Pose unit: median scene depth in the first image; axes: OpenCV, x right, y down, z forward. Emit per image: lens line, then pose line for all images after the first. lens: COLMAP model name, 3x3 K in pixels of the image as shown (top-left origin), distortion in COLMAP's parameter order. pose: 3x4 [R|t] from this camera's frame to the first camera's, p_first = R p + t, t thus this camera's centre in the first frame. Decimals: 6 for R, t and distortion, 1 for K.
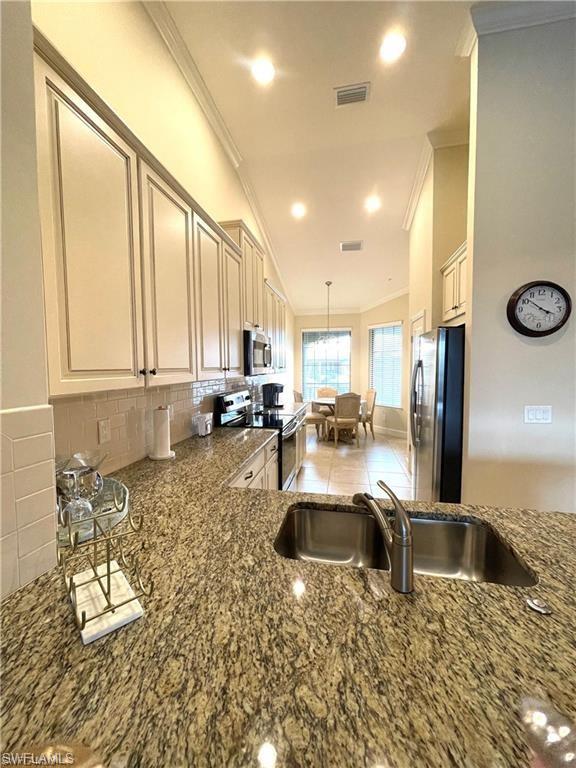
lens RADIAL K [[307.0, 0, 289.0], [0, 307.0, 384.3], [0, 0, 1]] dist [-0.003717, -0.000285]
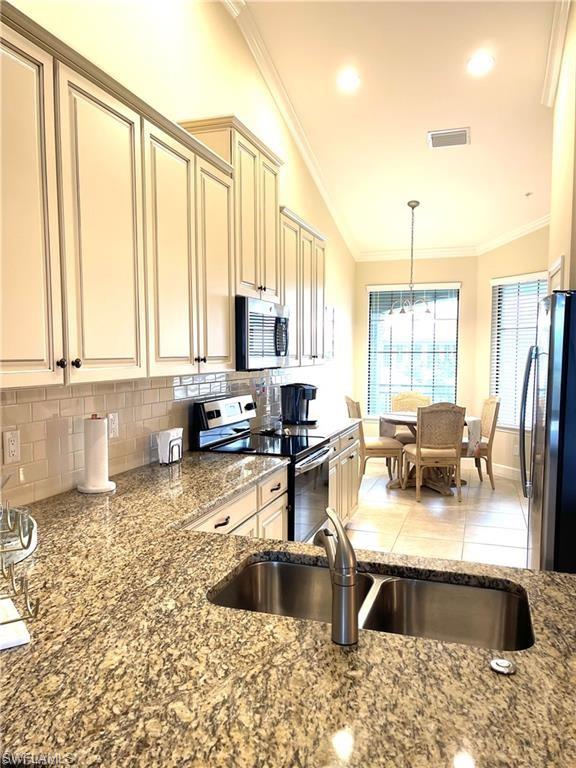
lens RADIAL K [[577.6, 0, 303.3], [0, 577.6, 396.5], [0, 0, 1]] dist [0.056569, -0.073417]
pose [[0.993451, 0.018303, -0.112786, 0.182421], [-0.016313, 0.999695, 0.018543, 0.002257], [0.113091, -0.016582, 0.993446, -0.216495]]
